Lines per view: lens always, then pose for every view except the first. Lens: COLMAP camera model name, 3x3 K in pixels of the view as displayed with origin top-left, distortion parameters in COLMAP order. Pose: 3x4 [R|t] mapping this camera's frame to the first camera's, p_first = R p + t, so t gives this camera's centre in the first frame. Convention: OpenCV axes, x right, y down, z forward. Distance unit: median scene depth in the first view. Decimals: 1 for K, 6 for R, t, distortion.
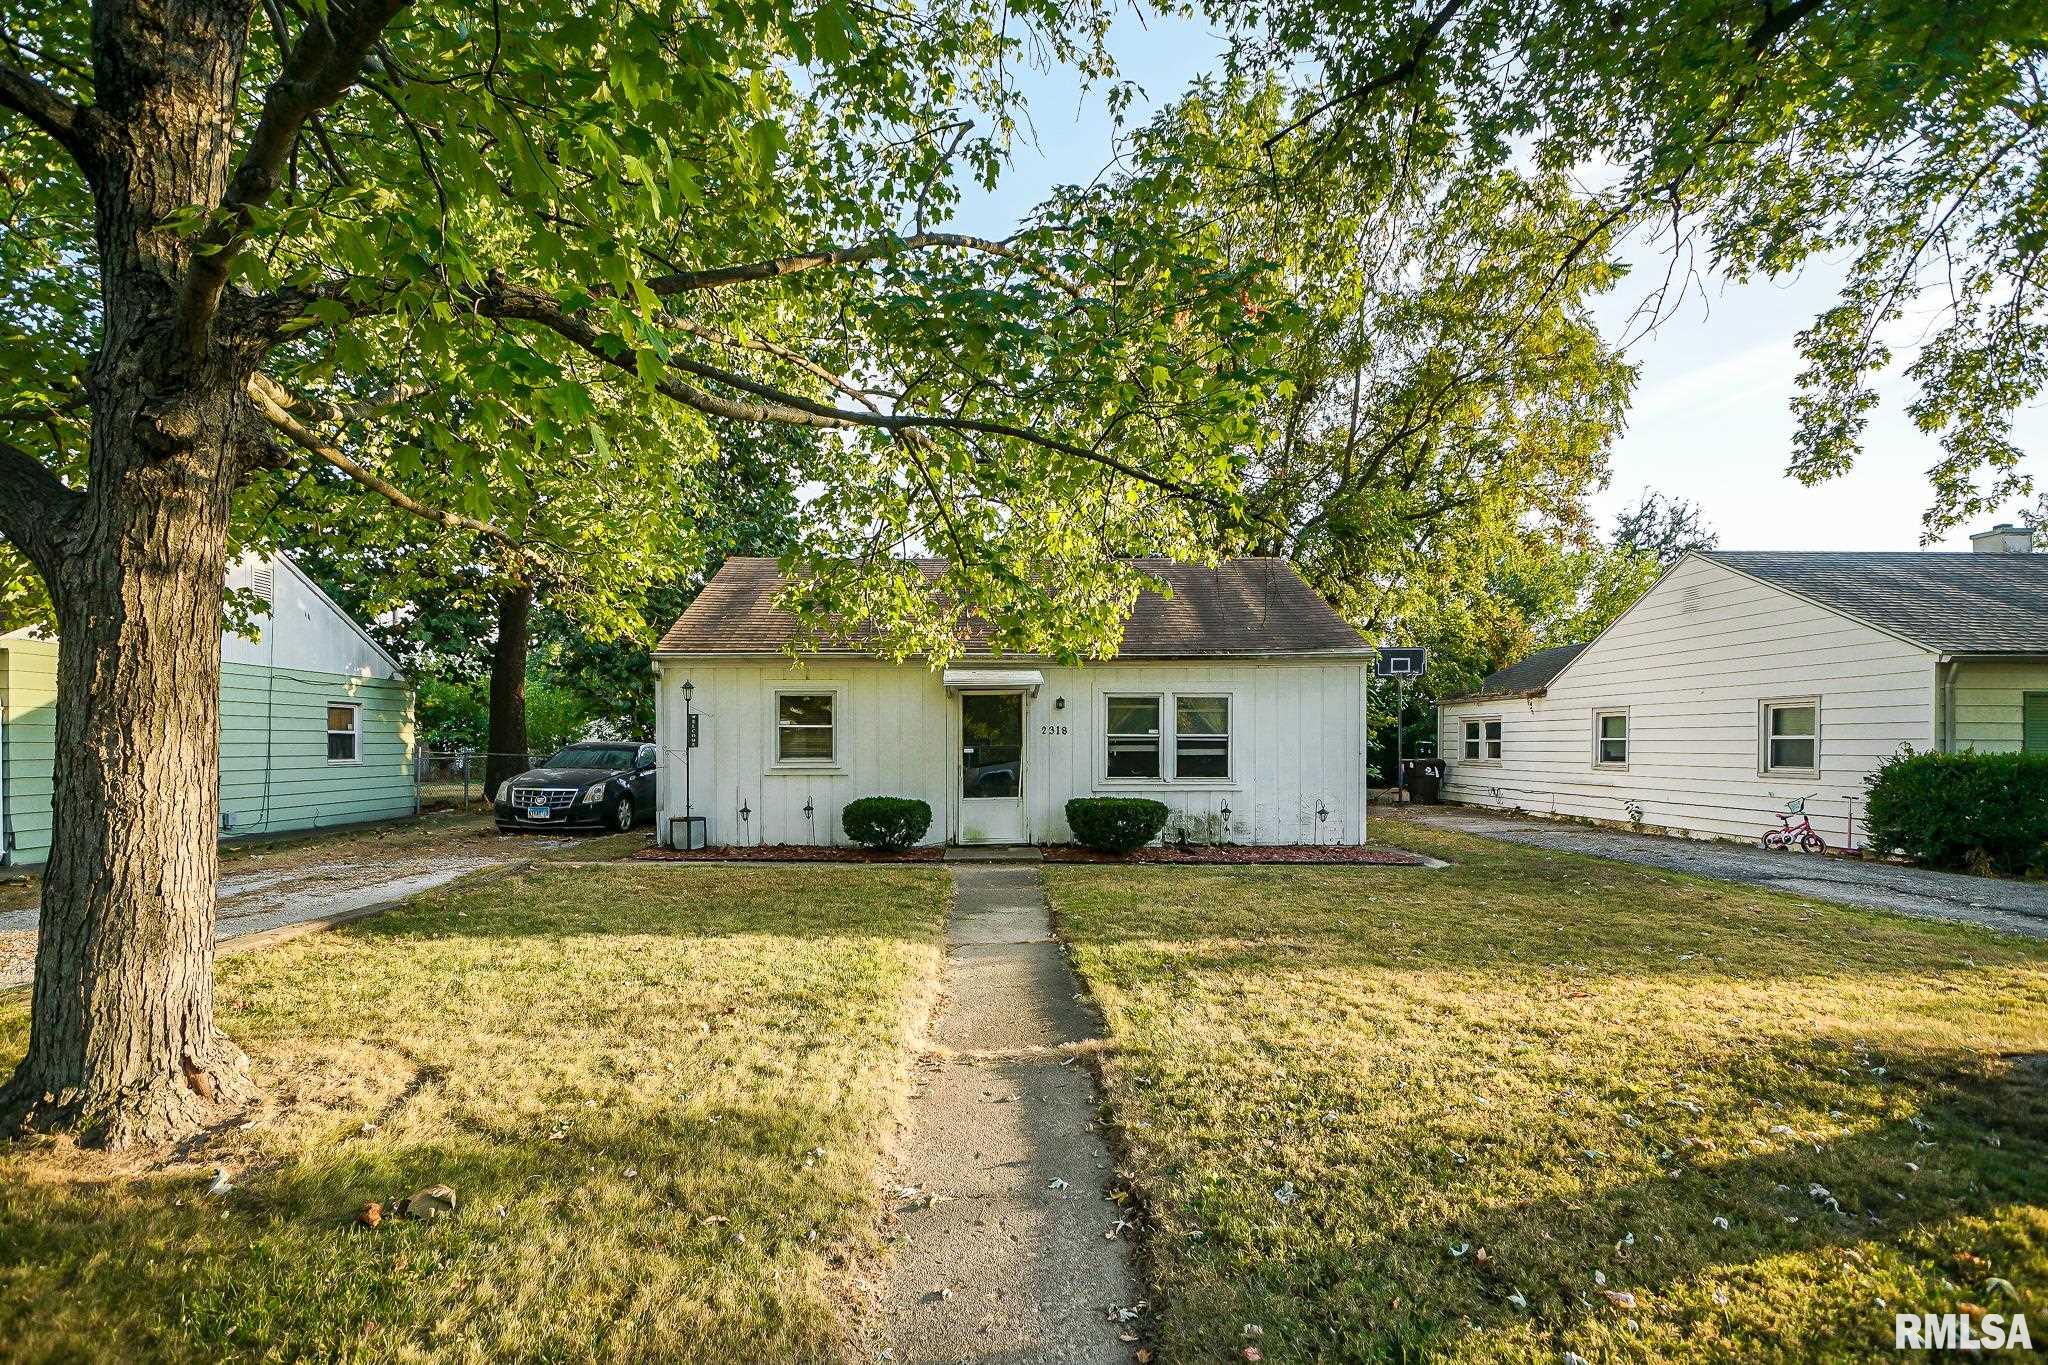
lens RADIAL K [[923.6, 0, 1028.5], [0, 923.6, 736.6], [0, 0, 1]] dist [-0.000419, 0.000140]
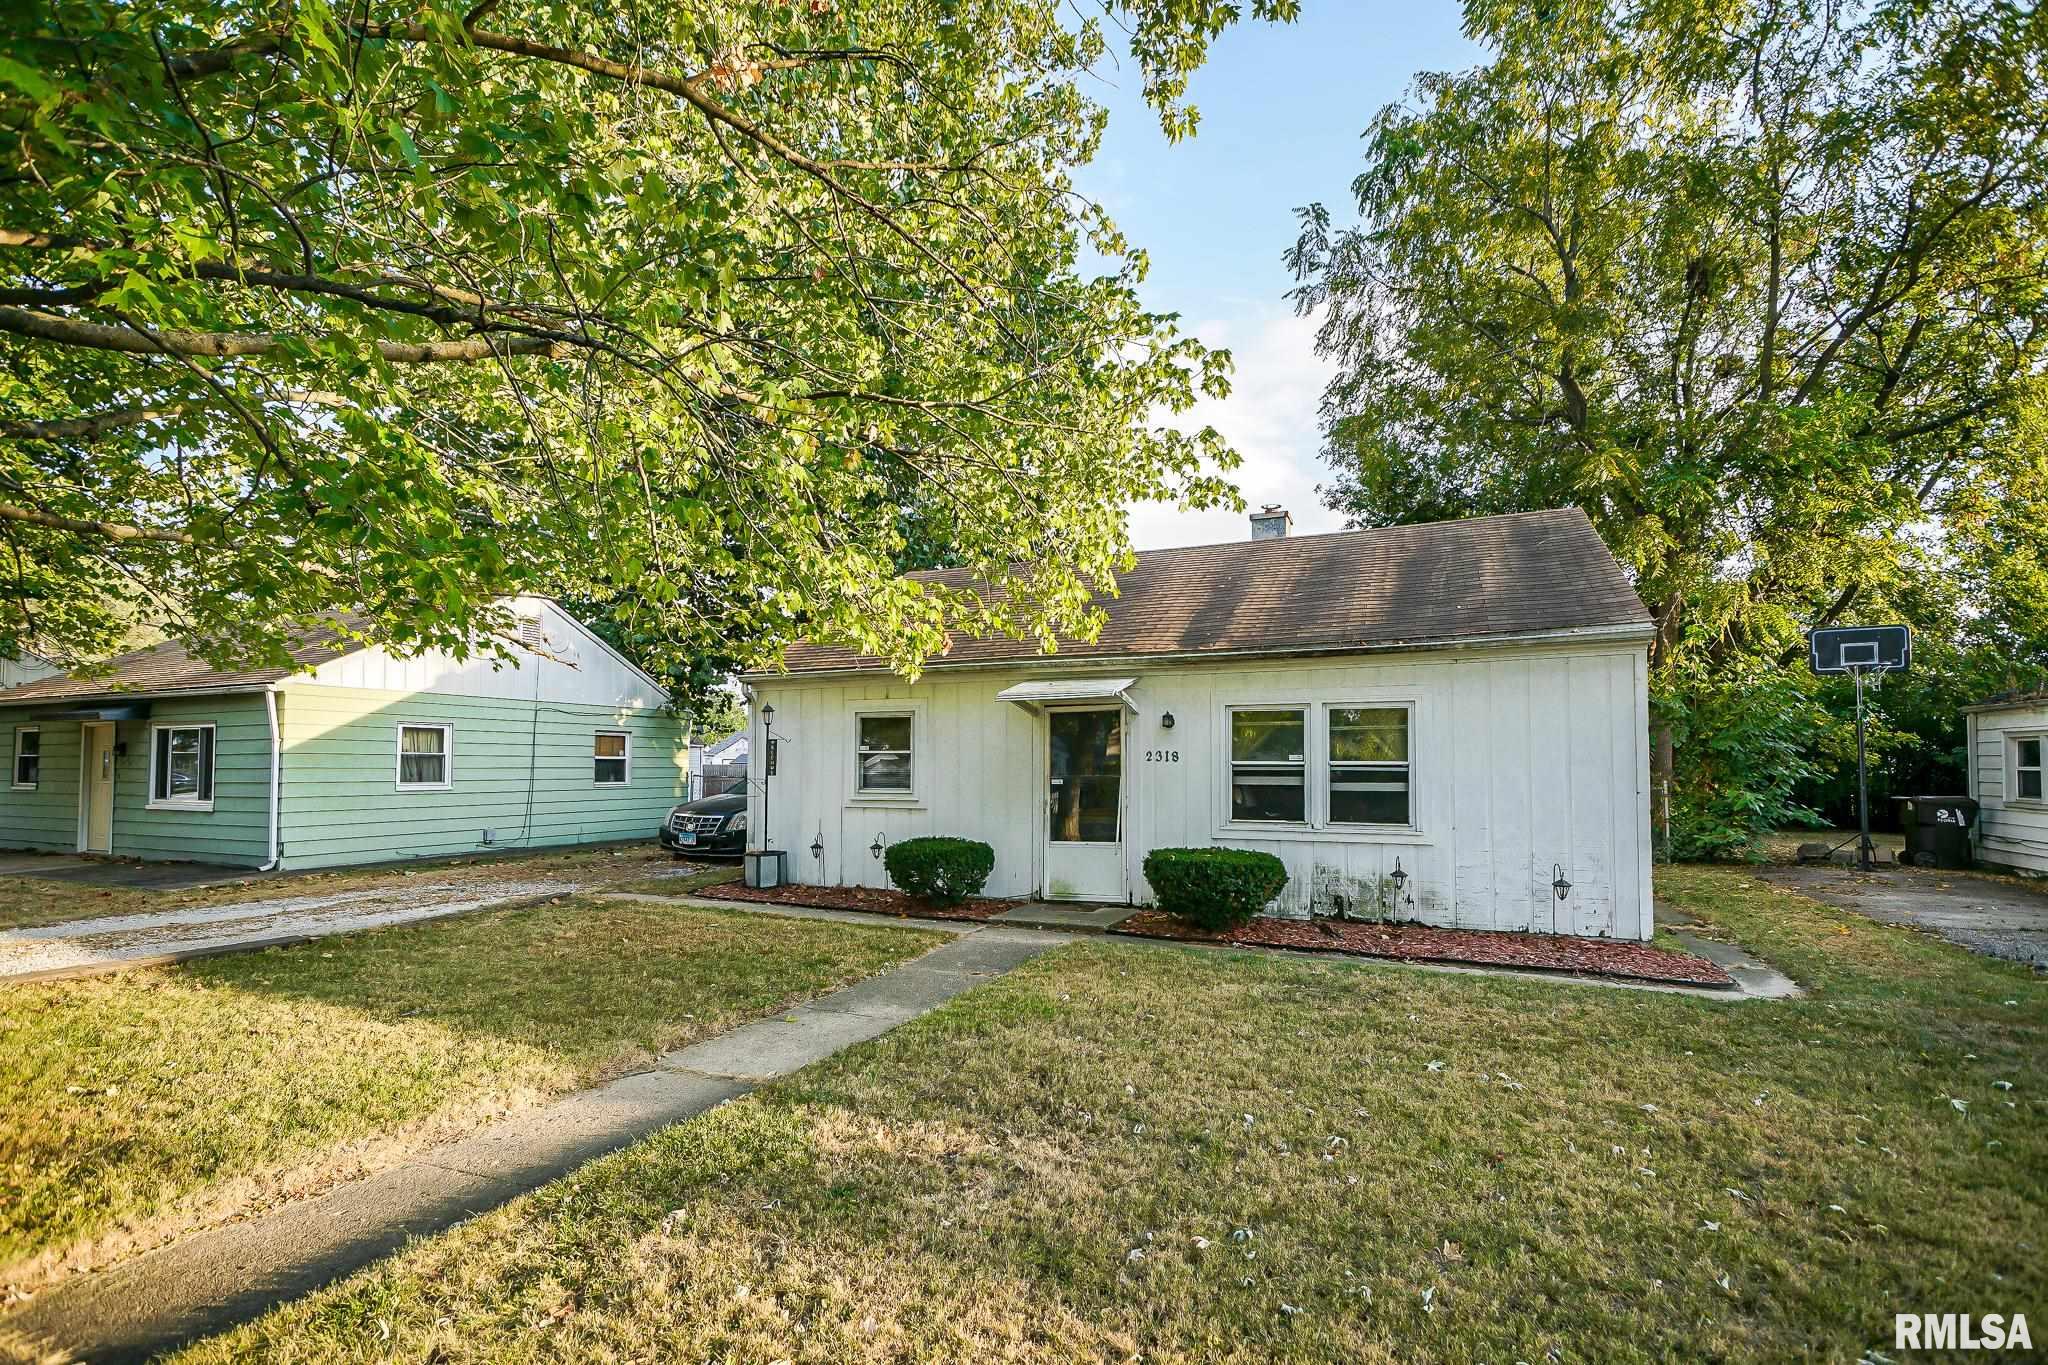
lens RADIAL K [[942.9, 0, 1024.7], [0, 942.9, 724.2], [0, 0, 1]] dist [0.000522, 0.000446]
pose [[0.905161, -0.015777, -0.424776, 0.257370], [0.000028, 0.999313, -0.037057, -0.004245], [0.425069, 0.033530, 0.904540, 0.247042]]
